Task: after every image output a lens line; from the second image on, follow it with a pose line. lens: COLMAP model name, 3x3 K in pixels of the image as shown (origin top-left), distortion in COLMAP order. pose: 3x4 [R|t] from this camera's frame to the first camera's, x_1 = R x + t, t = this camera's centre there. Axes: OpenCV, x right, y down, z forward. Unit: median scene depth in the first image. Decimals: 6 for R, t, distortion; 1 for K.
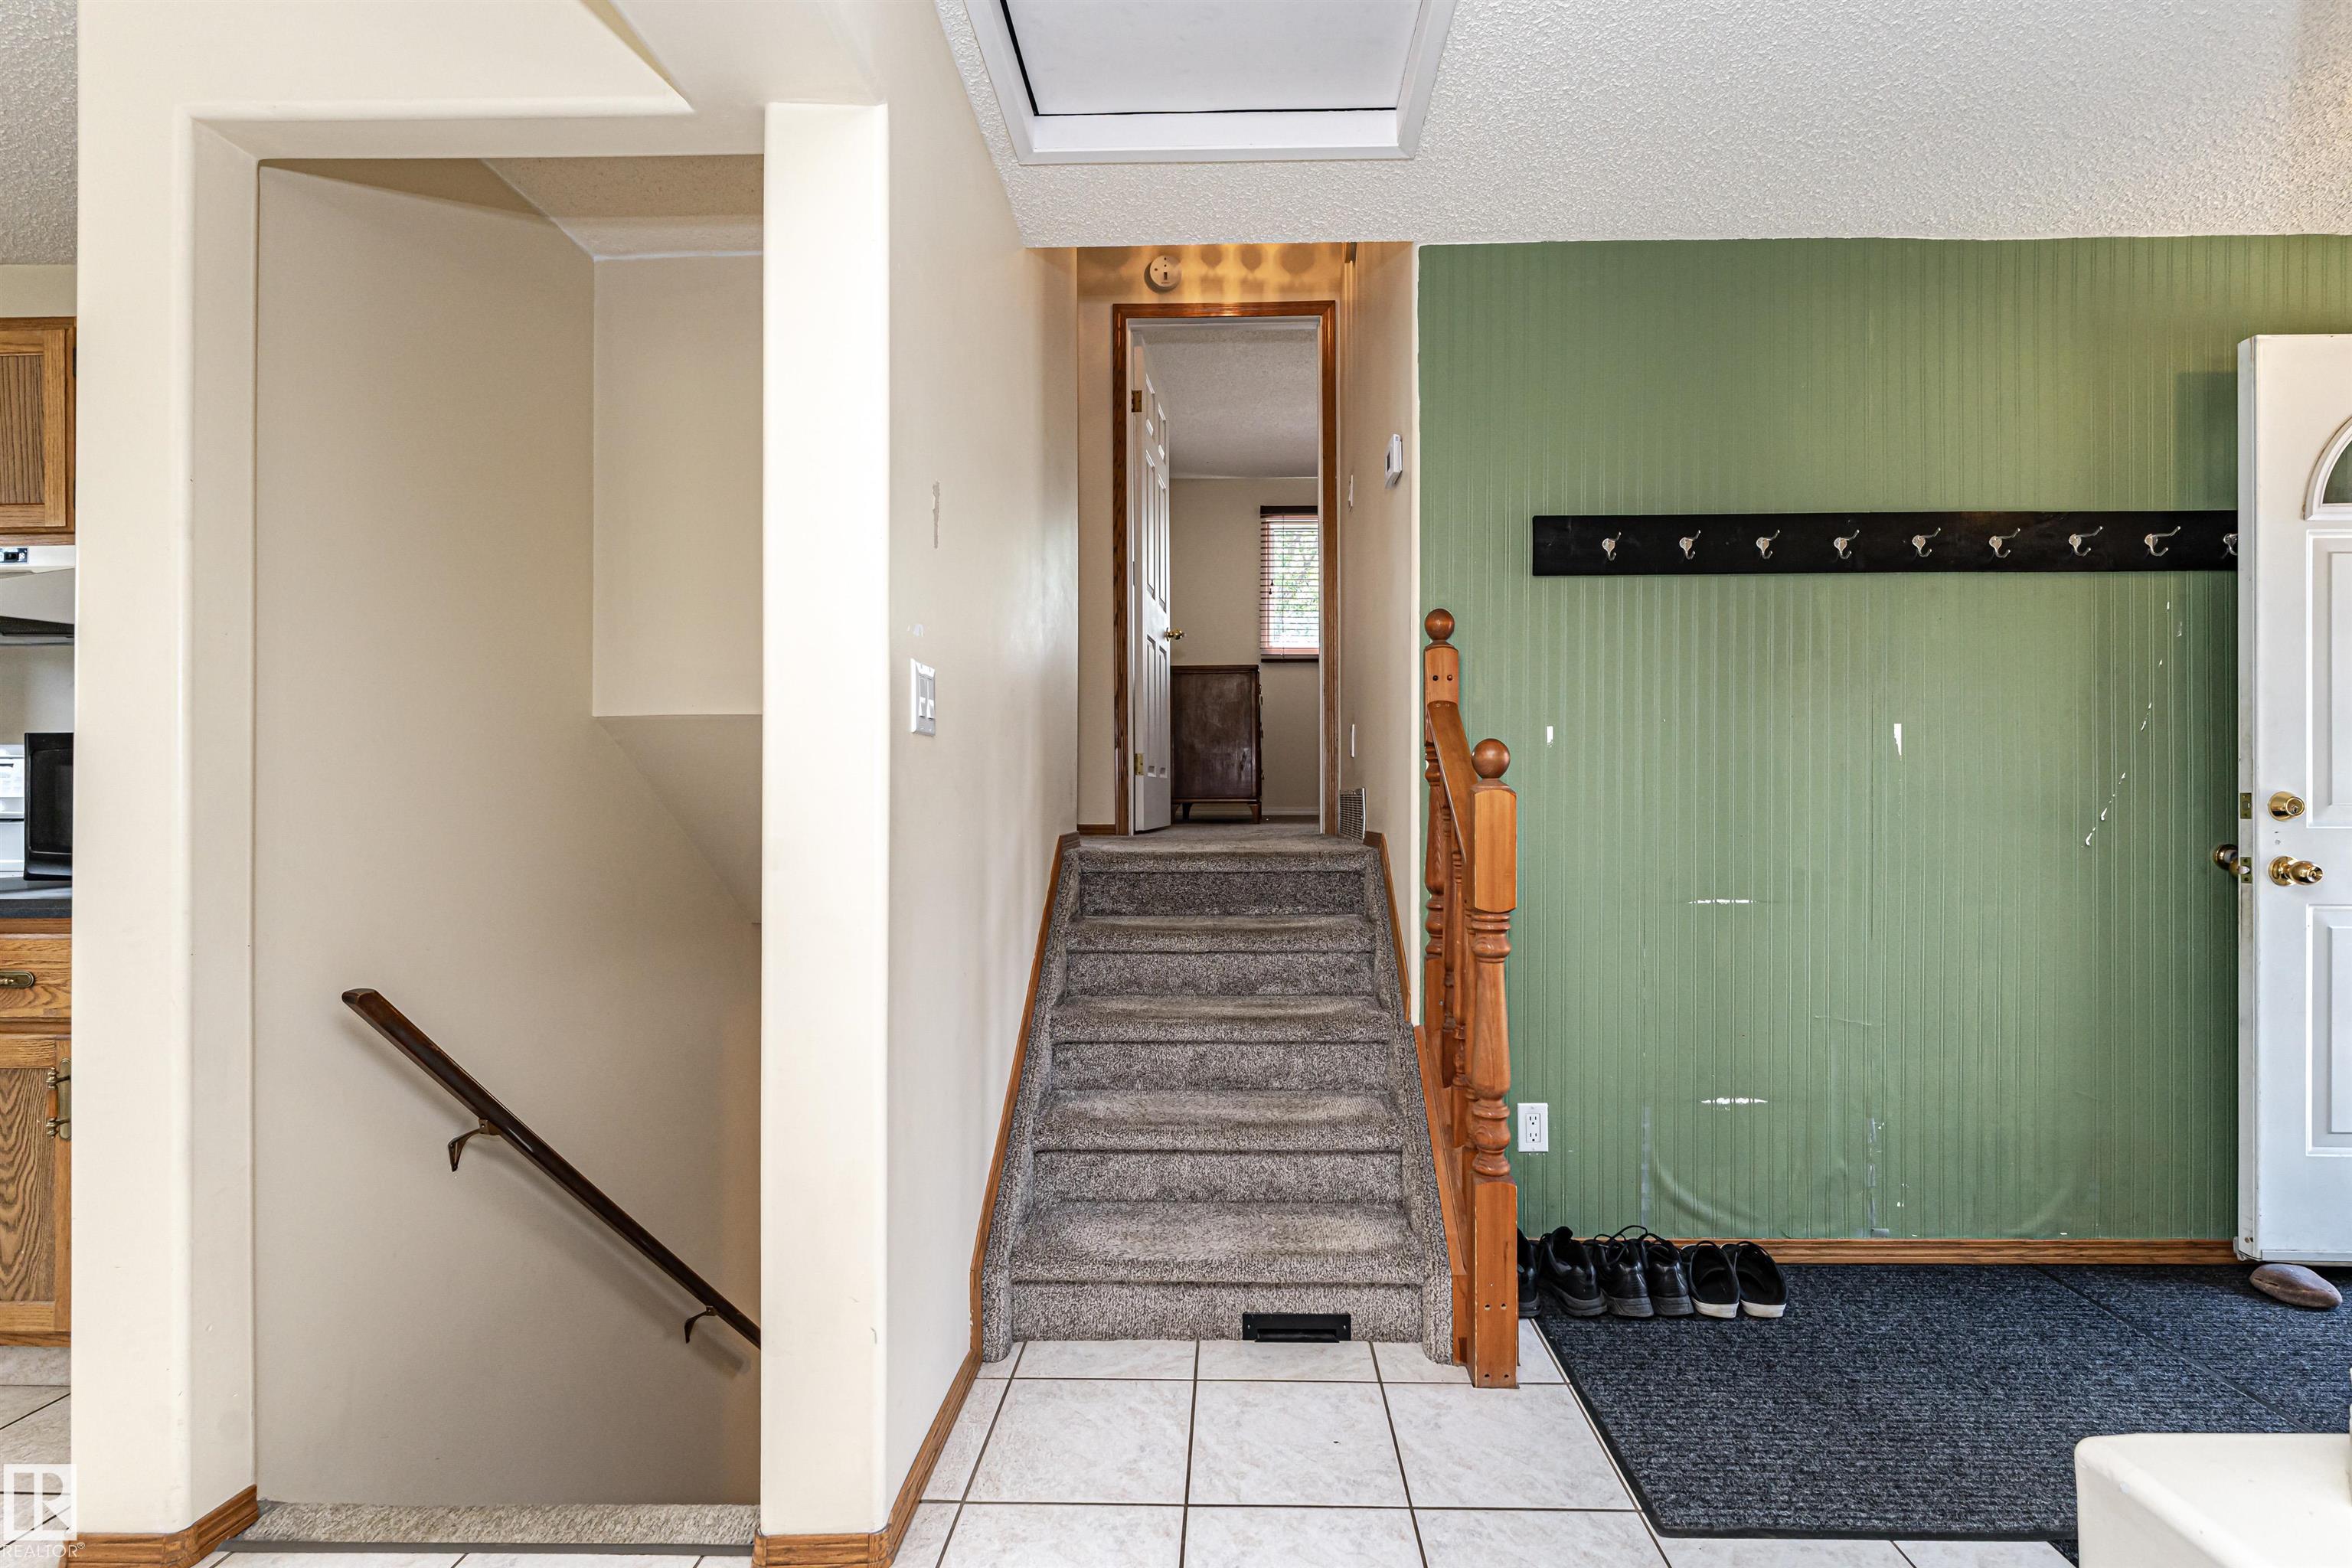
lens RADIAL K [[1036.5, 0, 1217.9], [0, 1036.5, 790.0], [0, 0, 1]] dist [-0.001771, 0.000079]
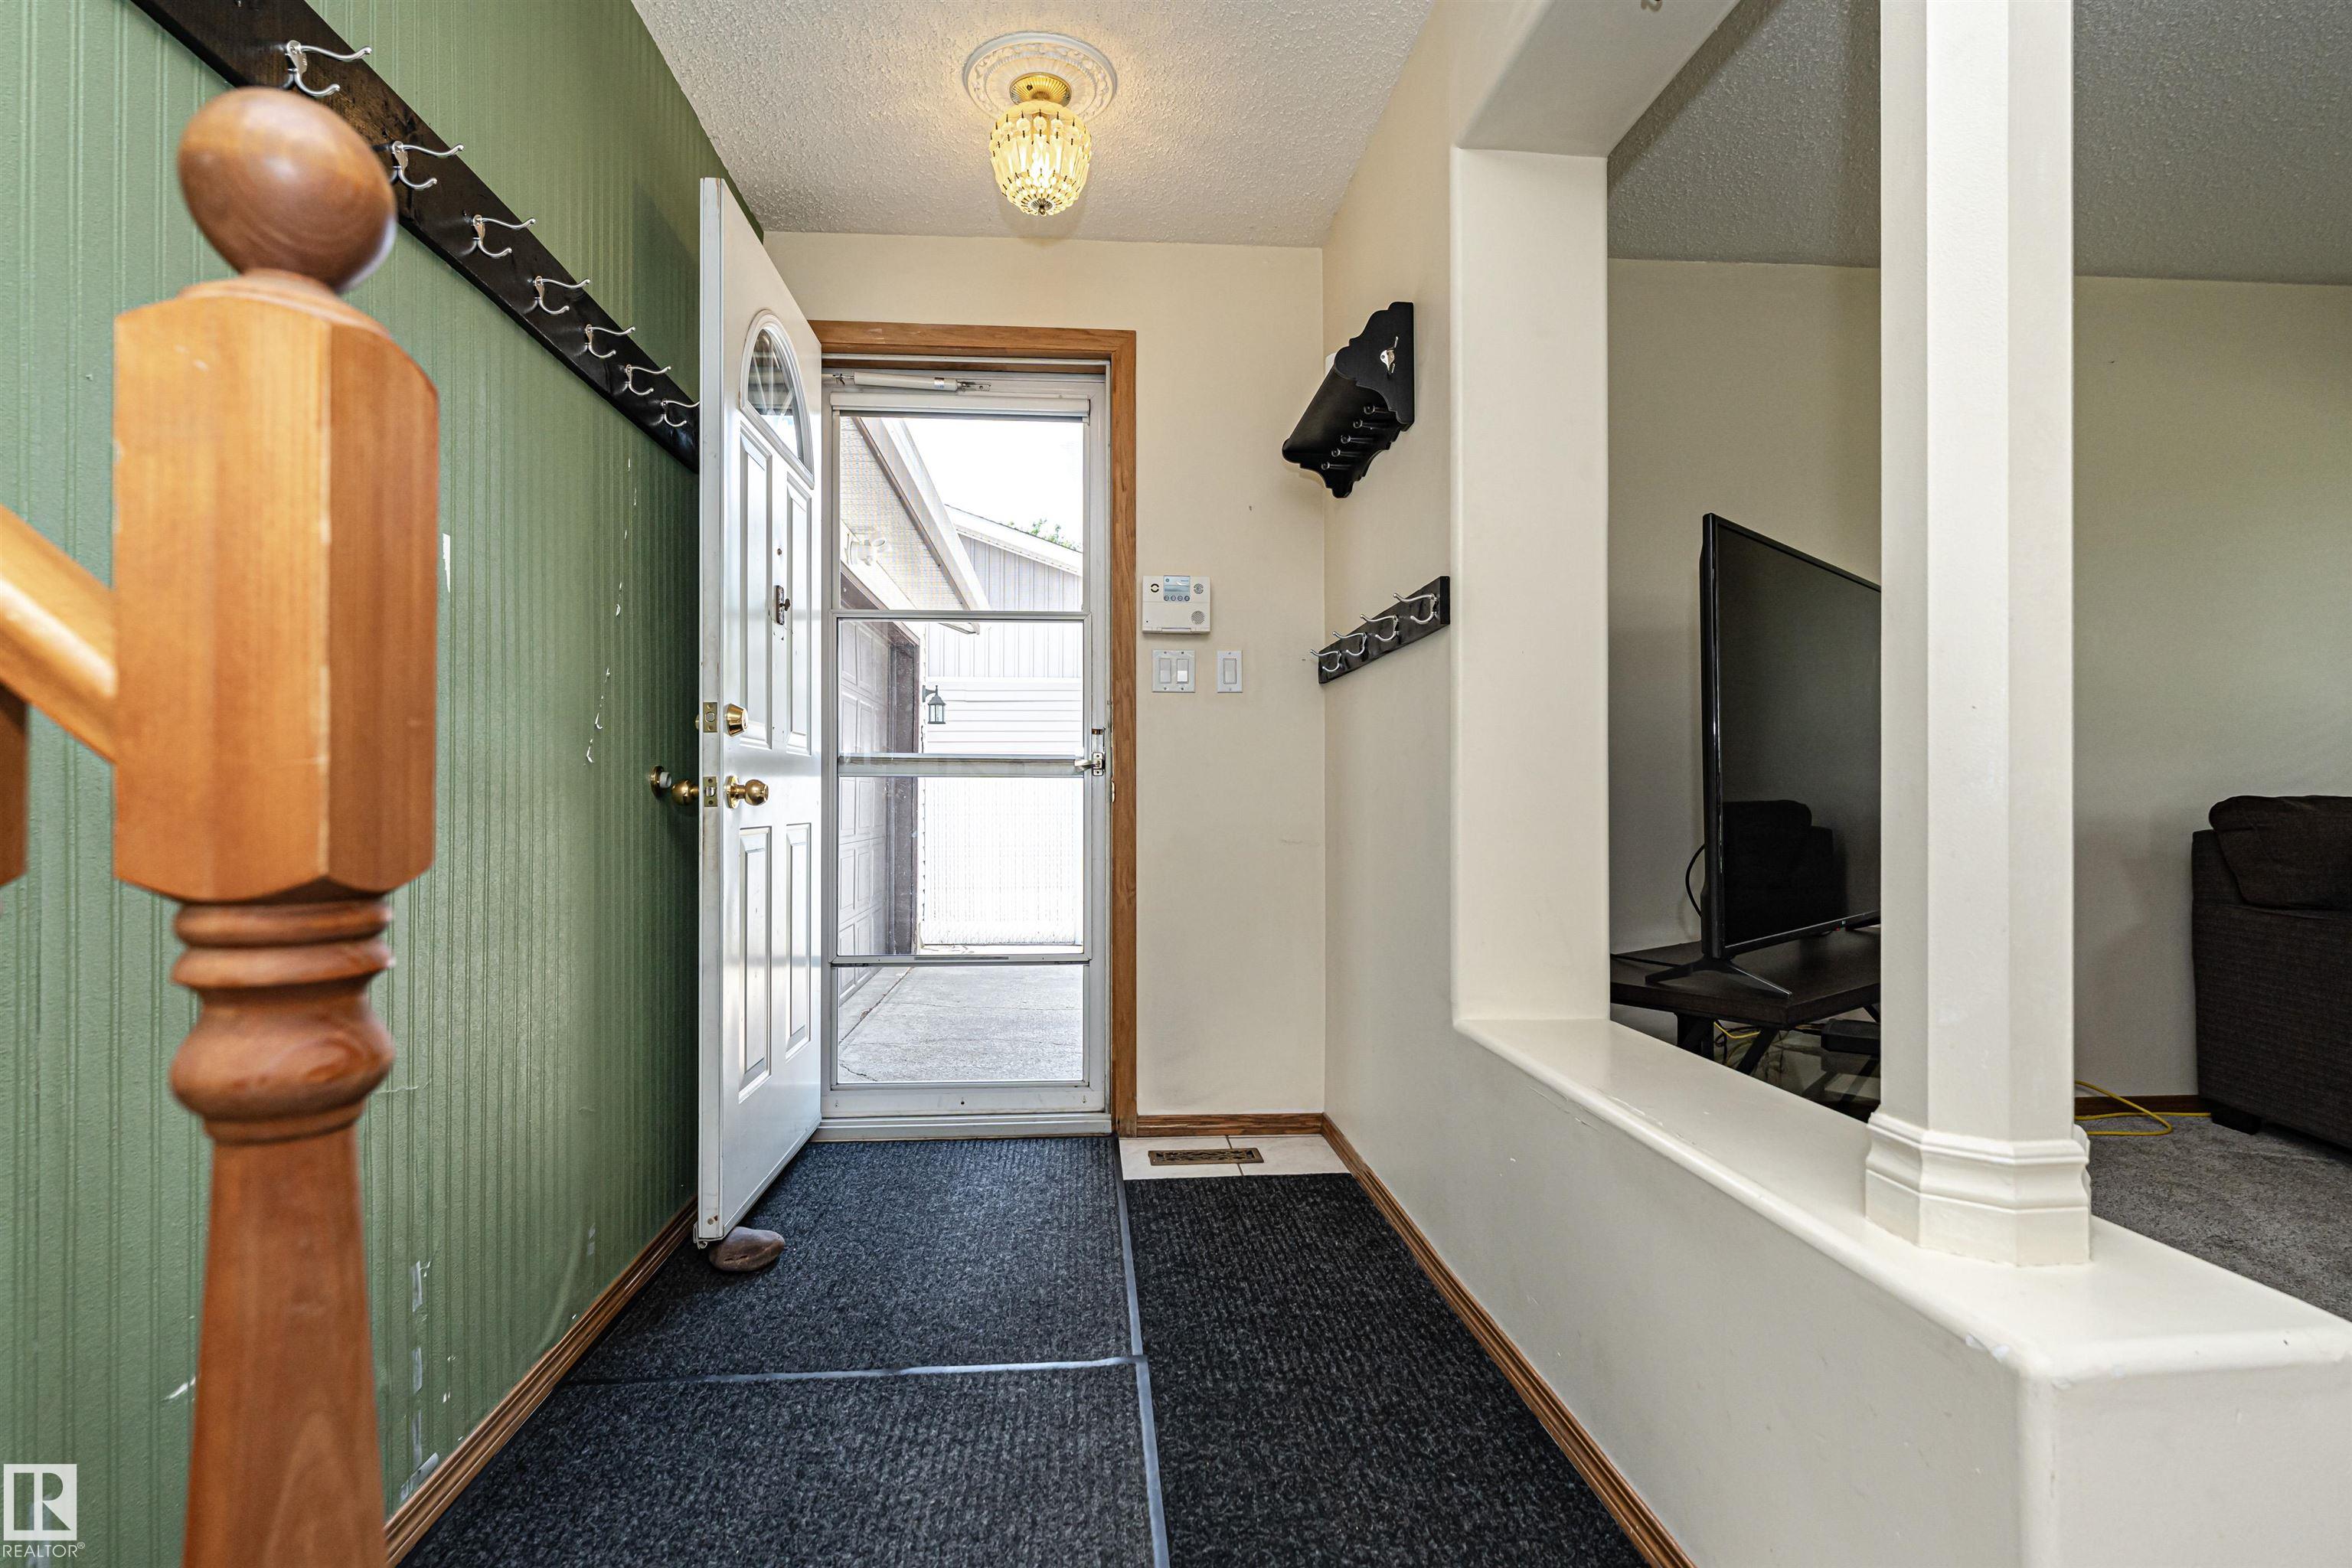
lens RADIAL K [[1150.0, 0, 1176.0], [0, 1150.0, 784.0], [0, 0, 1]] dist [-0.002644, -0.000399]
pose [[-0.107691, 0.010327, 0.994131, -0.000466], [-0.004266, 0.999932, -0.010850, 0.075601], [-0.994175, -0.005409, -0.107639, 0.678778]]
